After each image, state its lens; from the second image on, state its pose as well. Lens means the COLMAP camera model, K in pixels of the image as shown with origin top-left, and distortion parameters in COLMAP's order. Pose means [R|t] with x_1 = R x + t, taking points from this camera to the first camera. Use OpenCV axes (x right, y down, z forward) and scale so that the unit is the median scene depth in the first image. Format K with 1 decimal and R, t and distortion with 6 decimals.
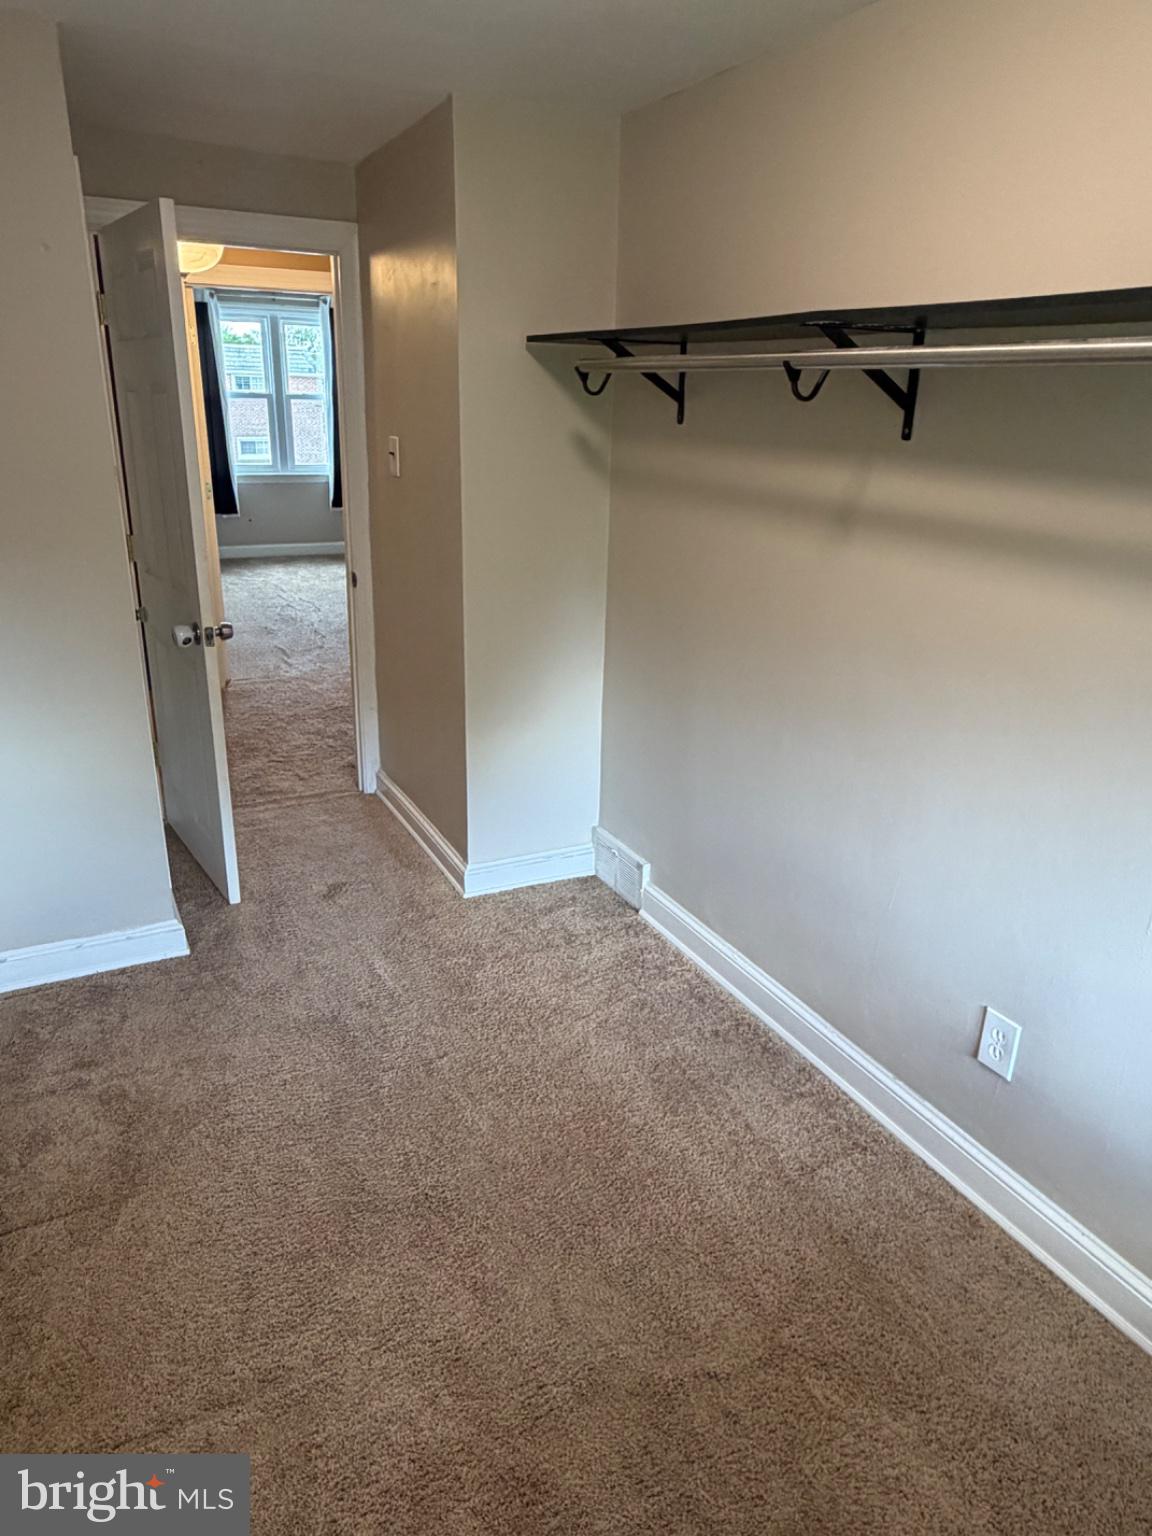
lens RADIAL K [[1034.5, 0, 576.0], [0, 1034.5, 768.0], [0, 0, 1]] dist [-0.000489, -0.000003]
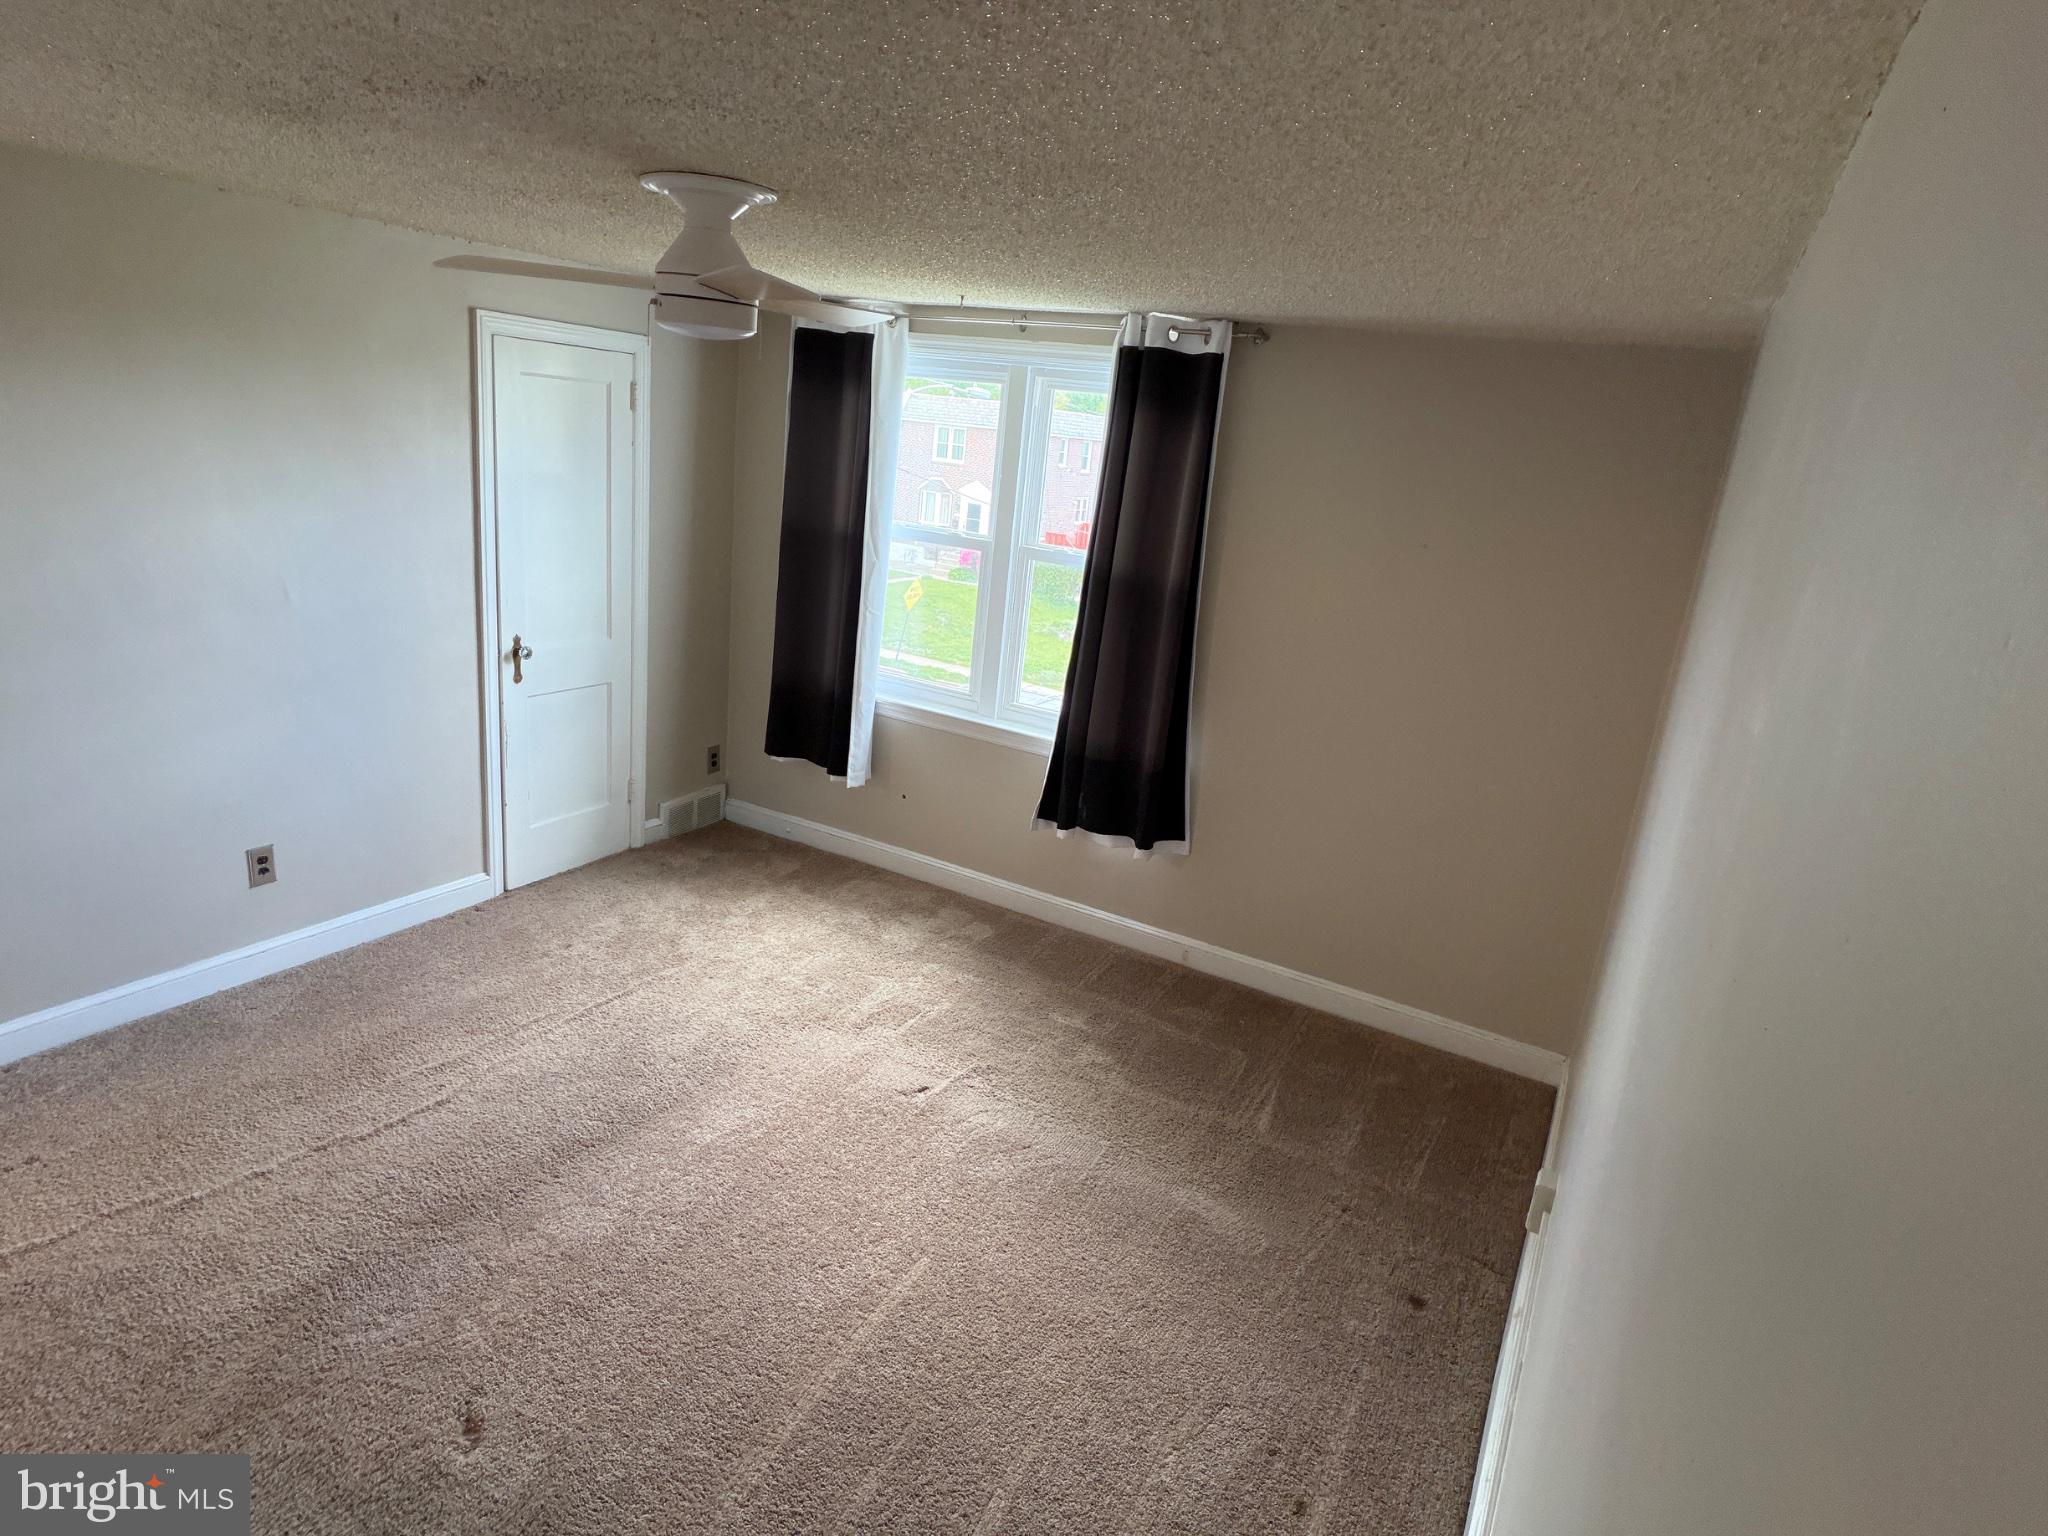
lens RADIAL K [[1176.9, 0, 1024.0], [0, 1176.9, 768.0], [0, 0, 1]] dist [0.000600, 0.000043]
pose [[0.552053, 0.260783, -0.791978, 0.125355], [-0.367490, 0.928702, 0.049643, -0.306556], [0.748458, 0.263639, 0.608527, 0.744935]]
